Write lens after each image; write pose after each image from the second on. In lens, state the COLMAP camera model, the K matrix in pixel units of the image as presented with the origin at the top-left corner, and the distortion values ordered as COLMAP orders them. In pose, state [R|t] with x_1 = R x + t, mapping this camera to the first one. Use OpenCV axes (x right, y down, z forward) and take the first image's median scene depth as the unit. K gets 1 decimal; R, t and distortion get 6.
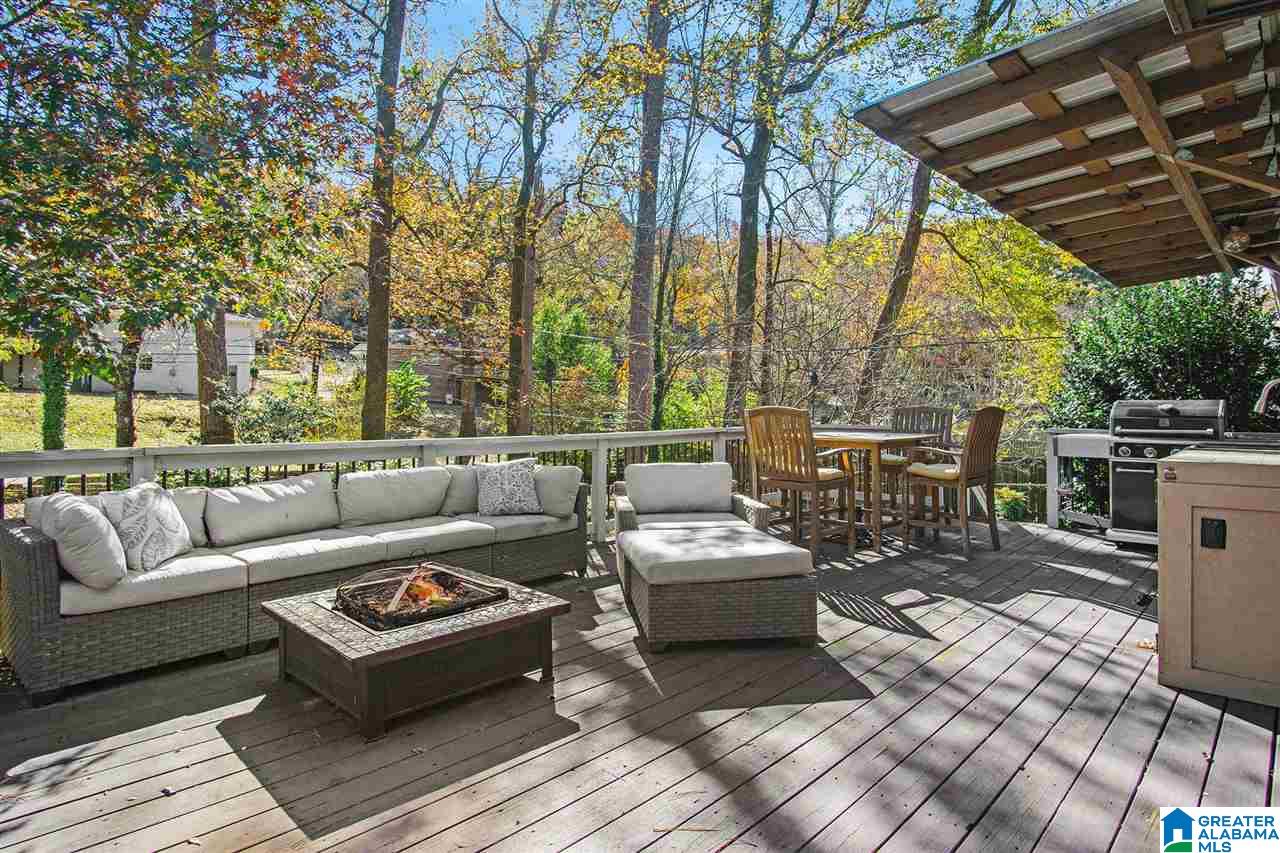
lens RADIAL K [[625.0, 0, 640.0], [0, 625.0, 426.5], [0, 0, 1]] dist [-0.014545, 0.000049]
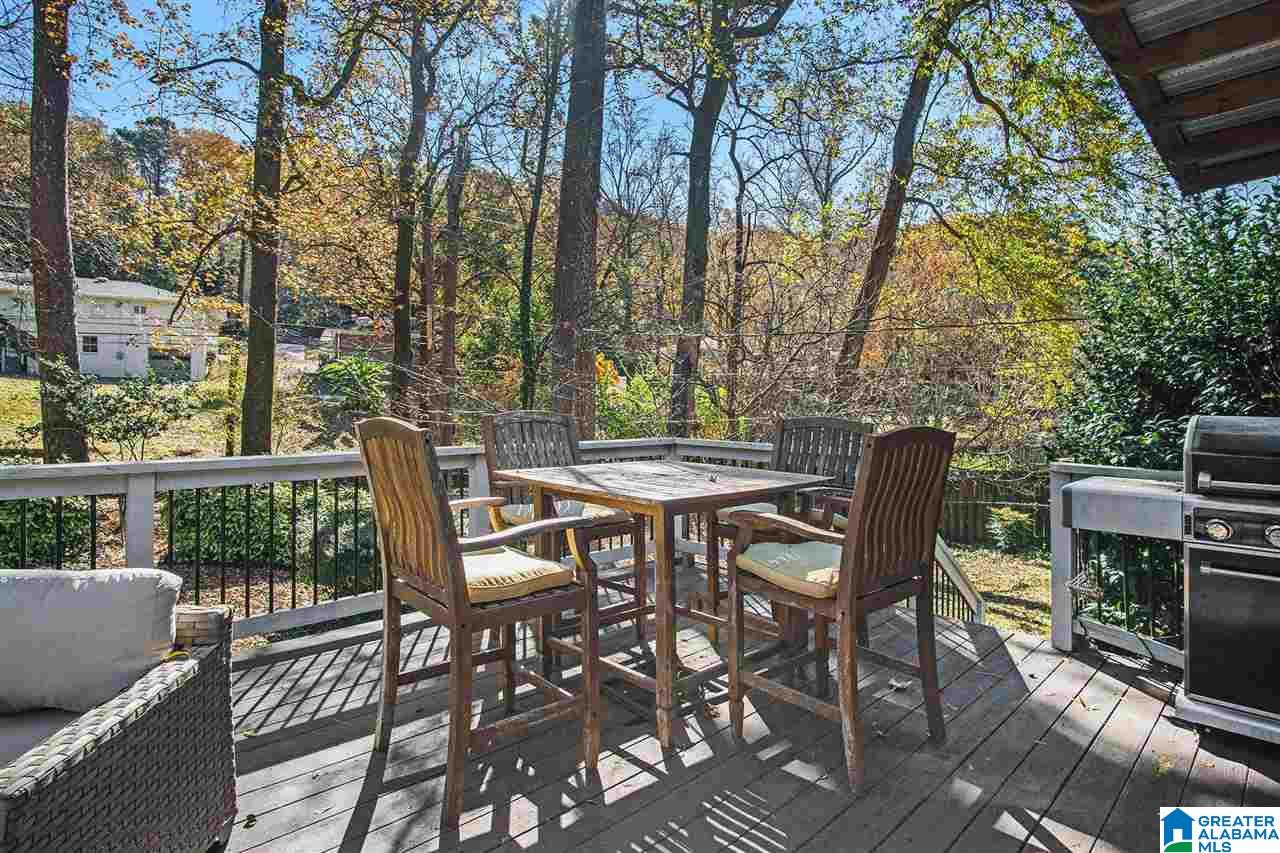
lens RADIAL K [[627.4, 0, 639.6], [0, 627.4, 397.4], [0, 0, 1]] dist [-0.019706, -0.000461]
pose [[0.999740, 0.019758, -0.011388, 0.112926], [-0.020169, 0.999103, -0.037228, -0.009902], [0.010643, 0.037448, 0.999242, 0.169428]]
